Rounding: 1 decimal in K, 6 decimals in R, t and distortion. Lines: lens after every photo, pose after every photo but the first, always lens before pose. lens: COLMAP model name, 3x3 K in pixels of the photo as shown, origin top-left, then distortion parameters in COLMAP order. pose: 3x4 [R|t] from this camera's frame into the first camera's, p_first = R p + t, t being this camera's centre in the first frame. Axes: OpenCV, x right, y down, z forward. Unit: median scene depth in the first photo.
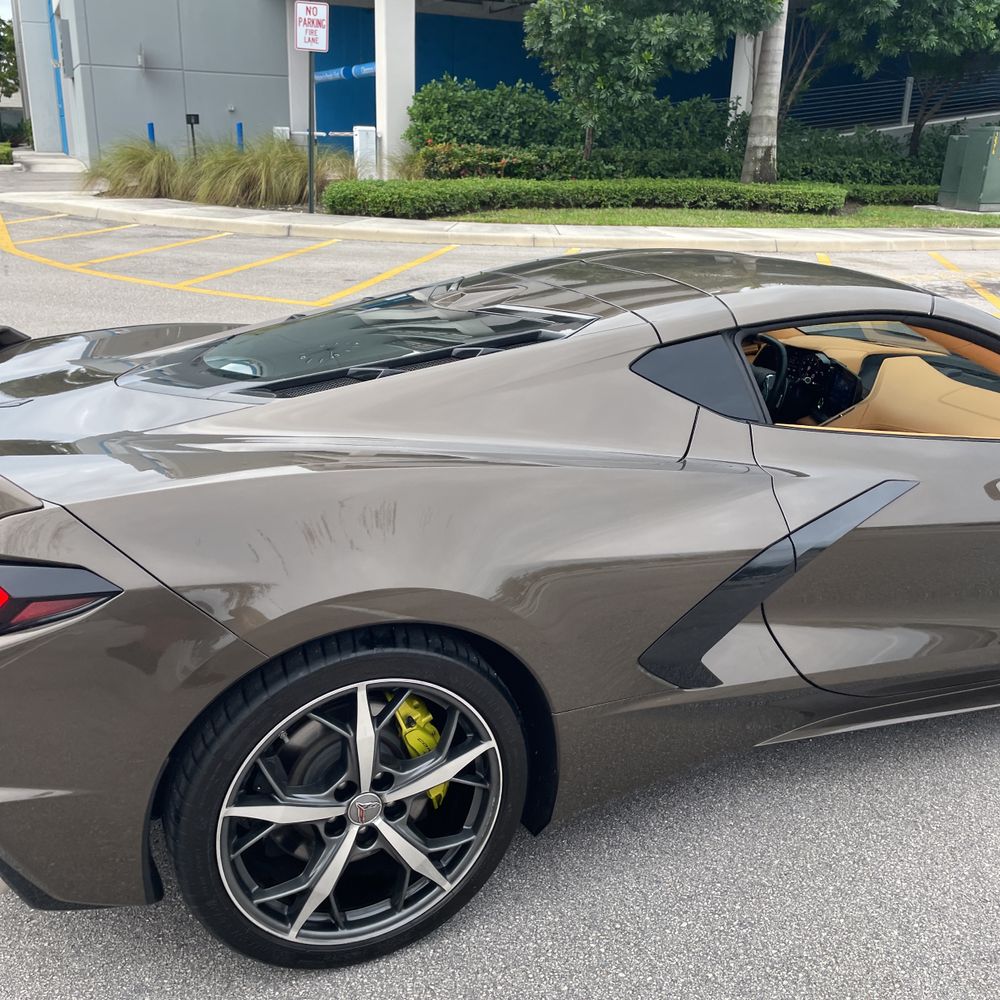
lens RADIAL K [[991.3, 0, 500.0], [0, 991.3, 500.0], [0, 0, 1]] dist [0.104063, -0.164074]
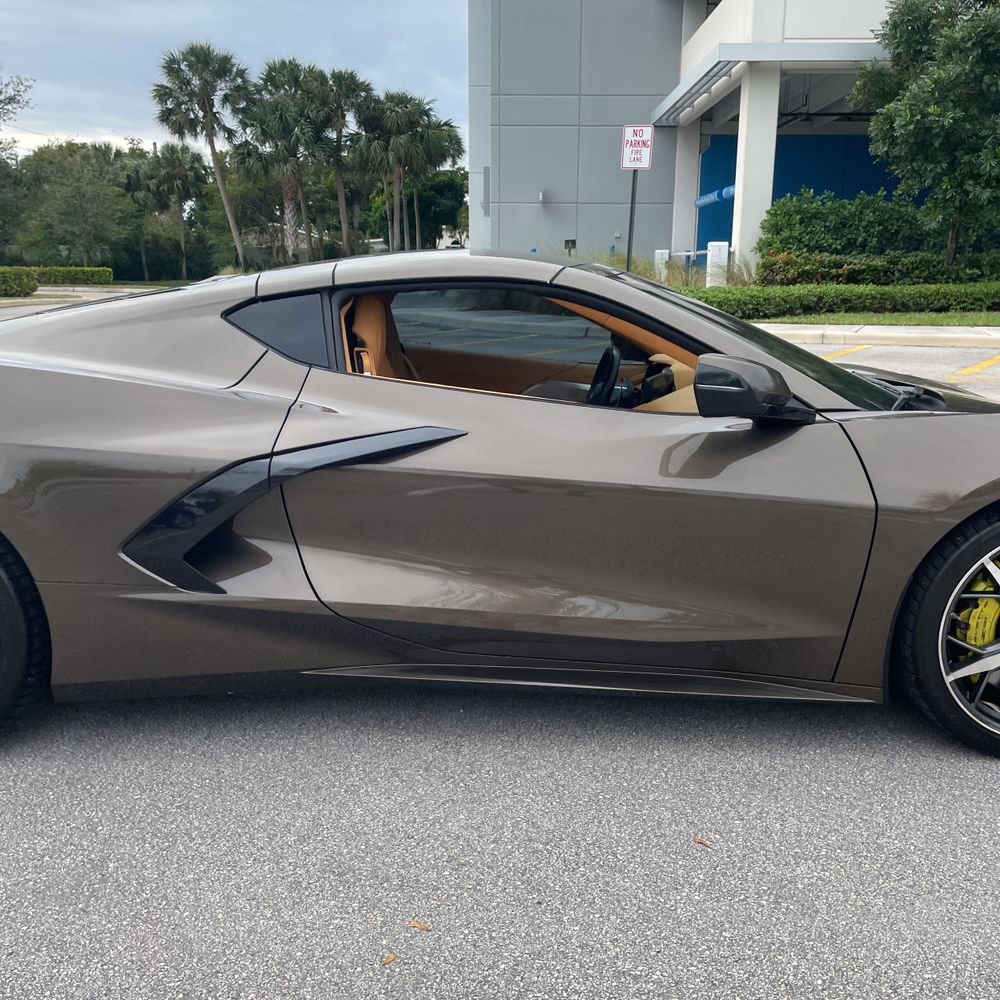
lens RADIAL K [[1006.1, 0, 509.5], [0, 1006.1, 502.3], [0, 0, 1]] dist [0.098483, -0.134789]
pose [[0.918669, 0.064250, -0.389768, 0.966666], [-0.111162, 0.988859, -0.099000, 0.168967], [0.379065, 0.134275, 0.915576, 0.092797]]
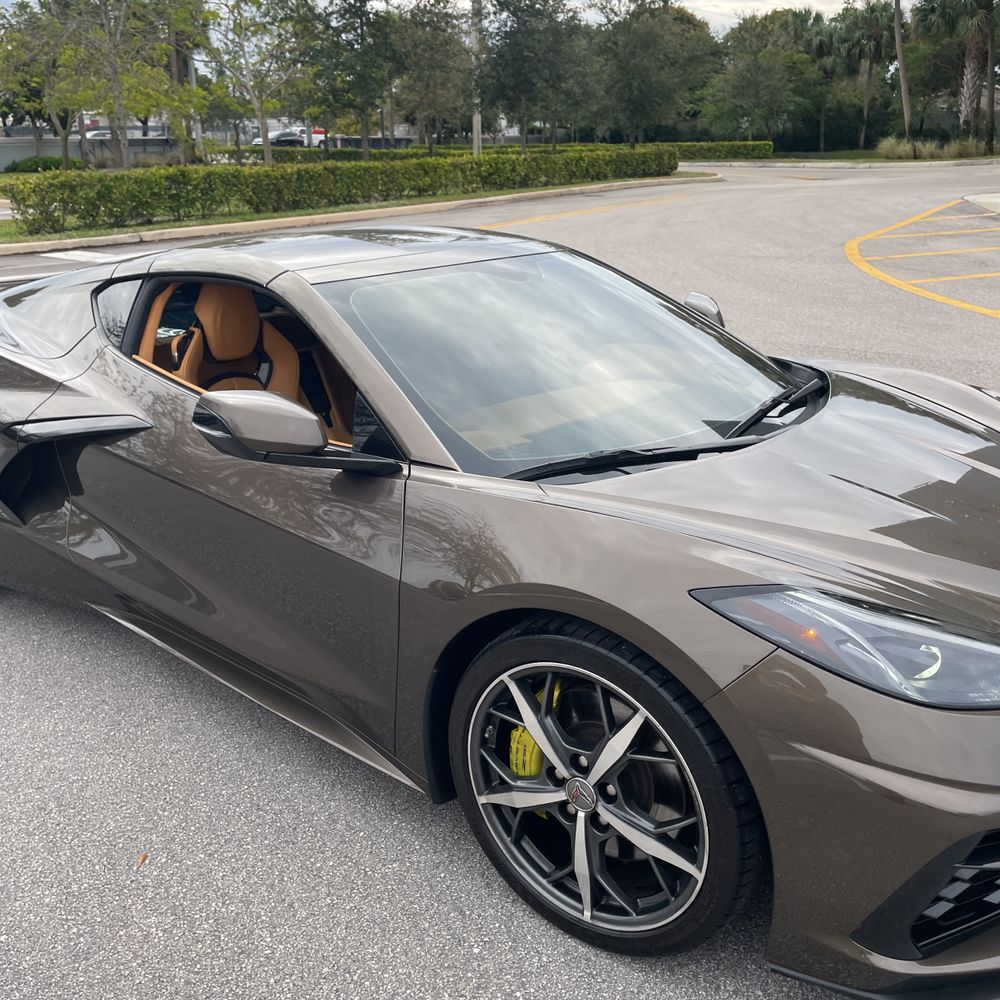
lens RADIAL K [[1008.2, 0, 502.7], [0, 1008.2, 488.5], [0, 0, 1]] dist [0.082895, -0.109150]
pose [[0.497161, 0.249903, -0.830891, 1.738757], [-0.265605, 0.955486, 0.128453, -0.223044], [0.826006, 0.156827, 0.541406, 0.814834]]
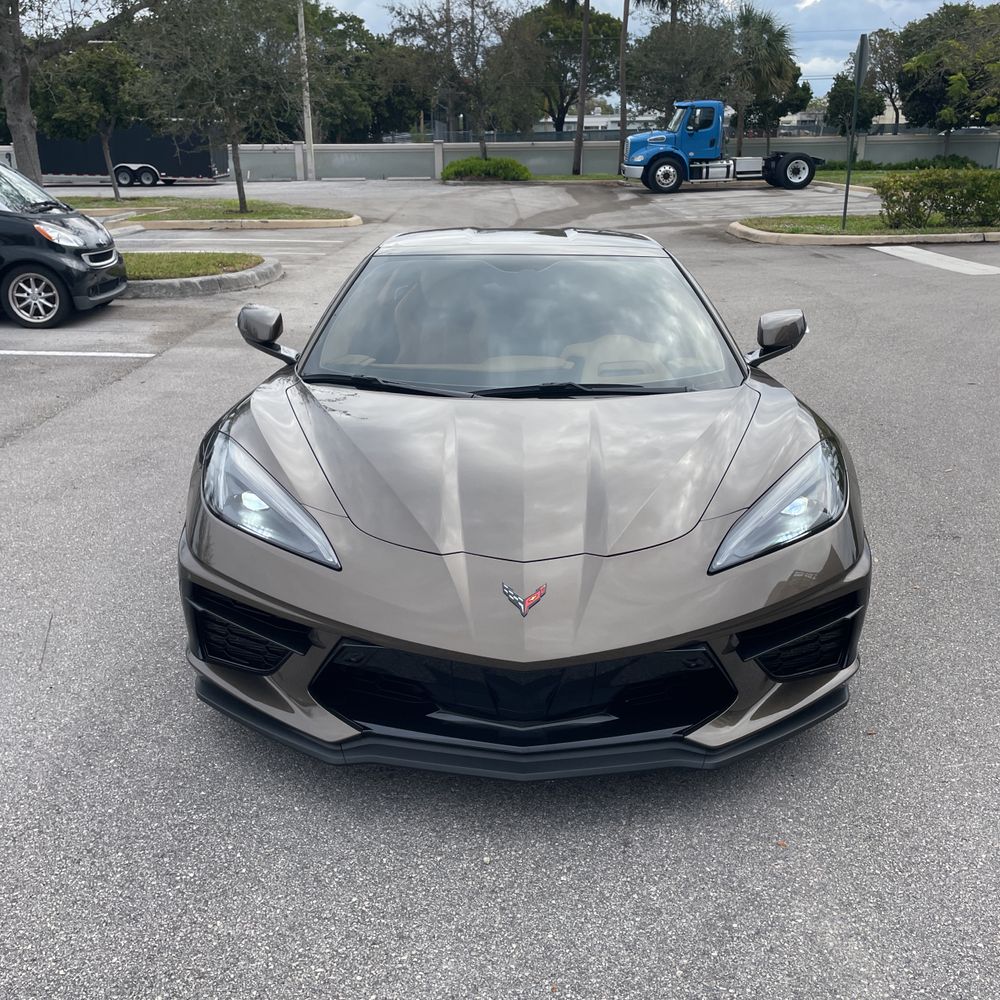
lens RADIAL K [[1020.6, 0, 490.9], [0, 1020.6, 482.5], [0, 0, 1]] dist [0.083083, -0.106480]
pose [[-0.405378, 0.261951, -0.875814, 2.275448], [-0.305772, 0.864026, 0.399954, -0.738072], [0.861494, 0.429932, -0.270159, 2.220424]]
